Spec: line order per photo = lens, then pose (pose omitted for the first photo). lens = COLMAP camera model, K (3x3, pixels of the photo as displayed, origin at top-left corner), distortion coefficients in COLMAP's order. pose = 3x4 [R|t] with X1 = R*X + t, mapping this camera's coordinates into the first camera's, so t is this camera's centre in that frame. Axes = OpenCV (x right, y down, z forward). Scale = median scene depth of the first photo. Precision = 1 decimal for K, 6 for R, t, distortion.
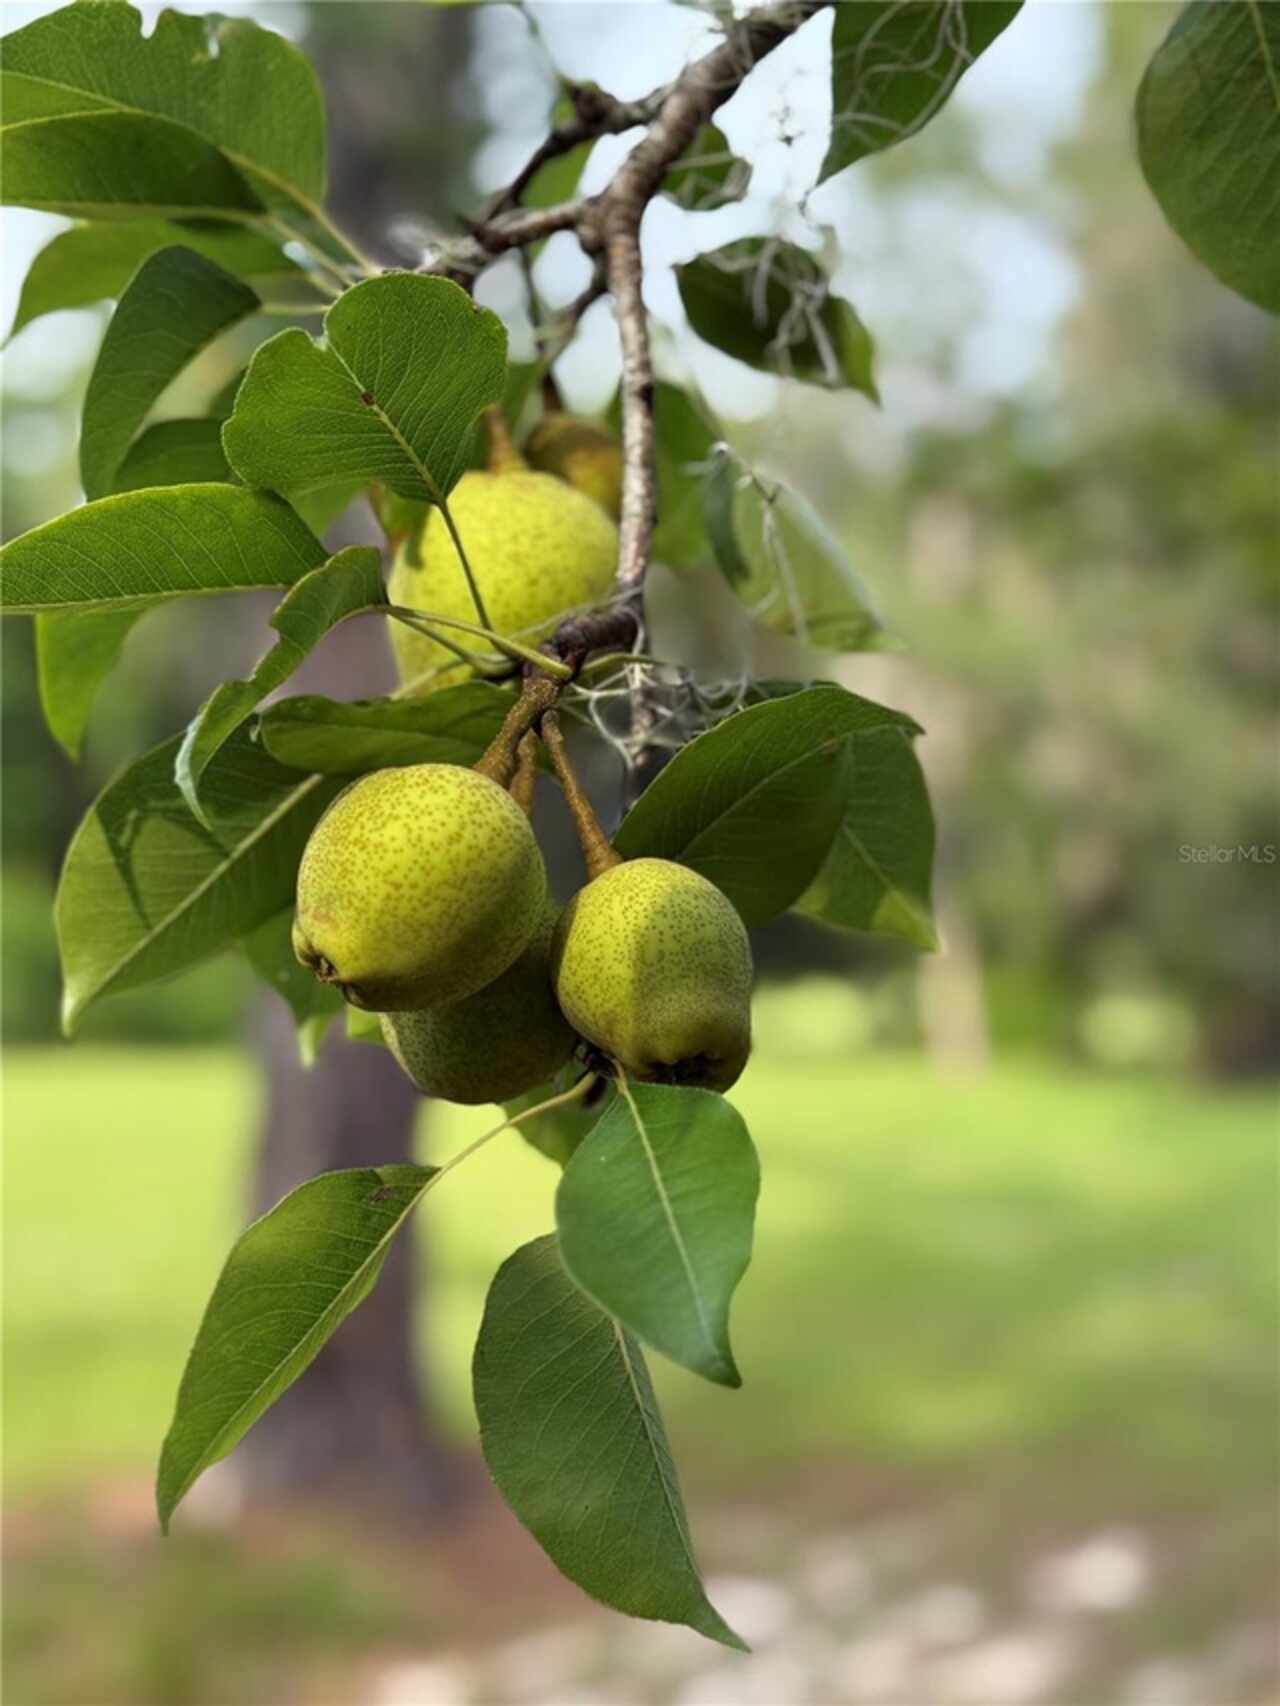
lens RADIAL K [[2317.2, 0, 636.9], [0, 2317.2, 841.4], [0, 0, 1]] dist [0.083931, 0.000000]
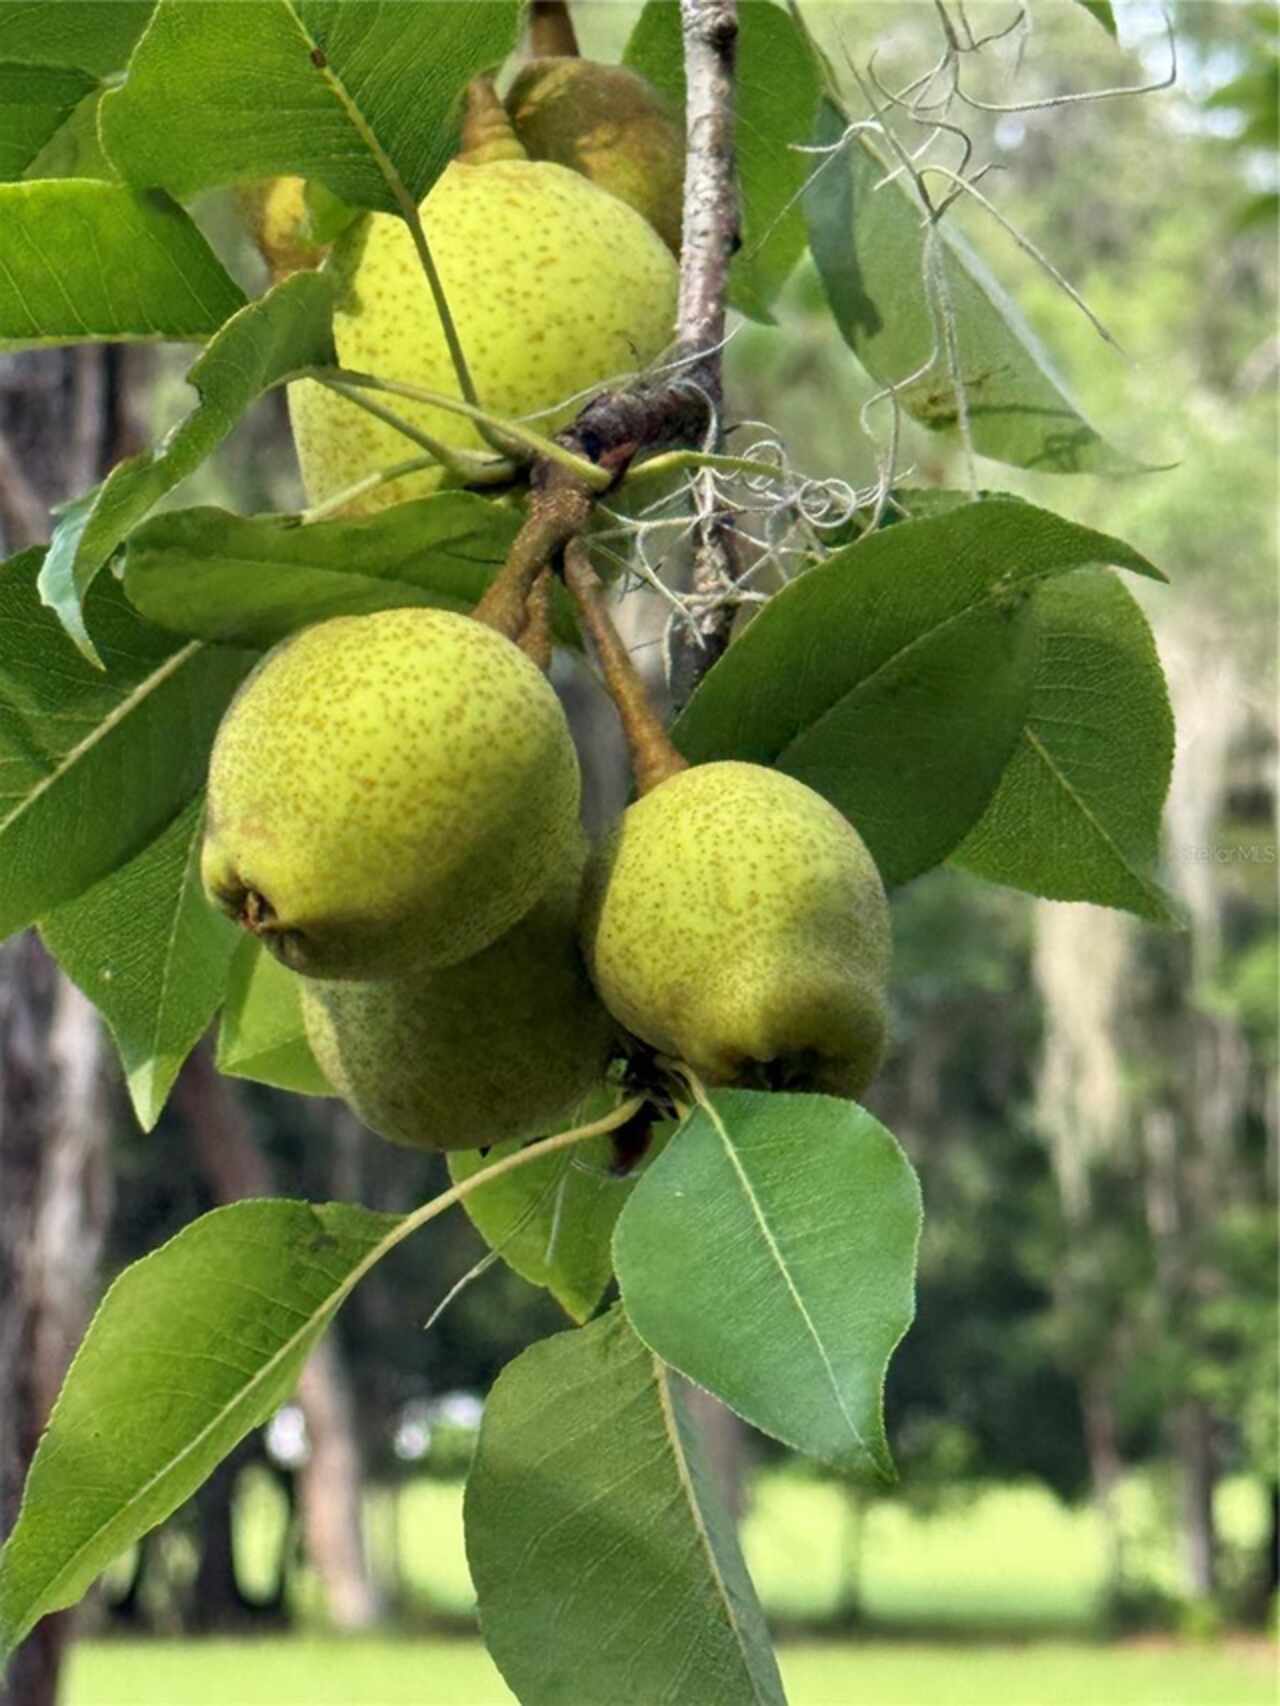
lens RADIAL K [[5864.6, 0, 641.9], [0, 5864.6, 857.7], [0, 0, 1]] dist [0.186459, 0.000000]
pose [[0.999713, 0.012294, 0.020549, -0.051474], [-0.011834, 0.999681, -0.022334, 0.068723], [-0.020817, 0.022085, 0.999539, -0.628377]]
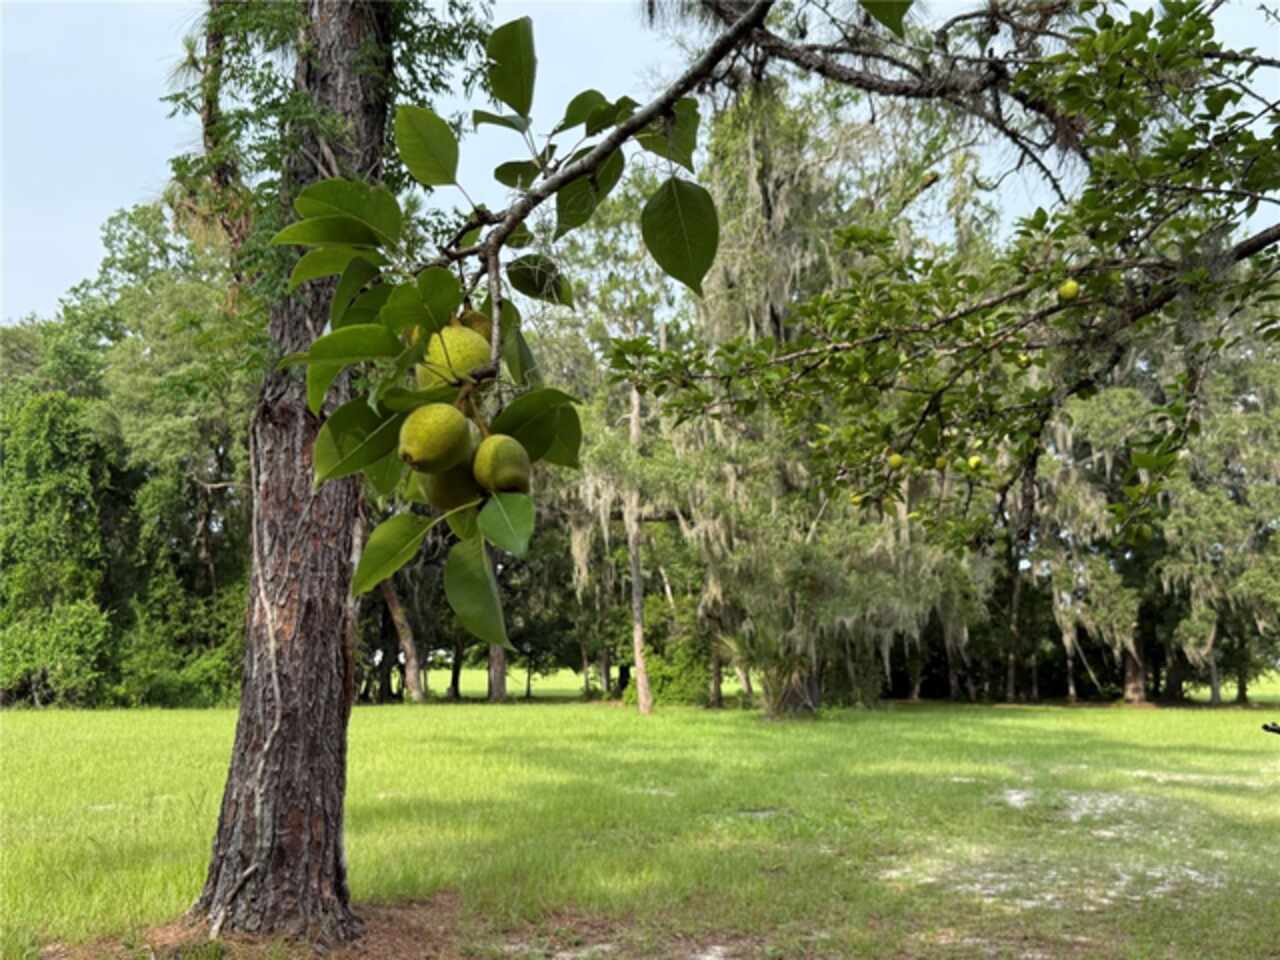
lens RADIAL K [[1369.9, 0, 636.6], [0, 1369.9, 479.8], [0, 0, 1]] dist [0.068820, 0.000000]
pose [[0.991242, 0.019597, 0.130598, -0.057027], [-0.008980, 0.996641, -0.081398, 0.230776], [-0.131755, 0.079512, 0.988088, -1.003957]]
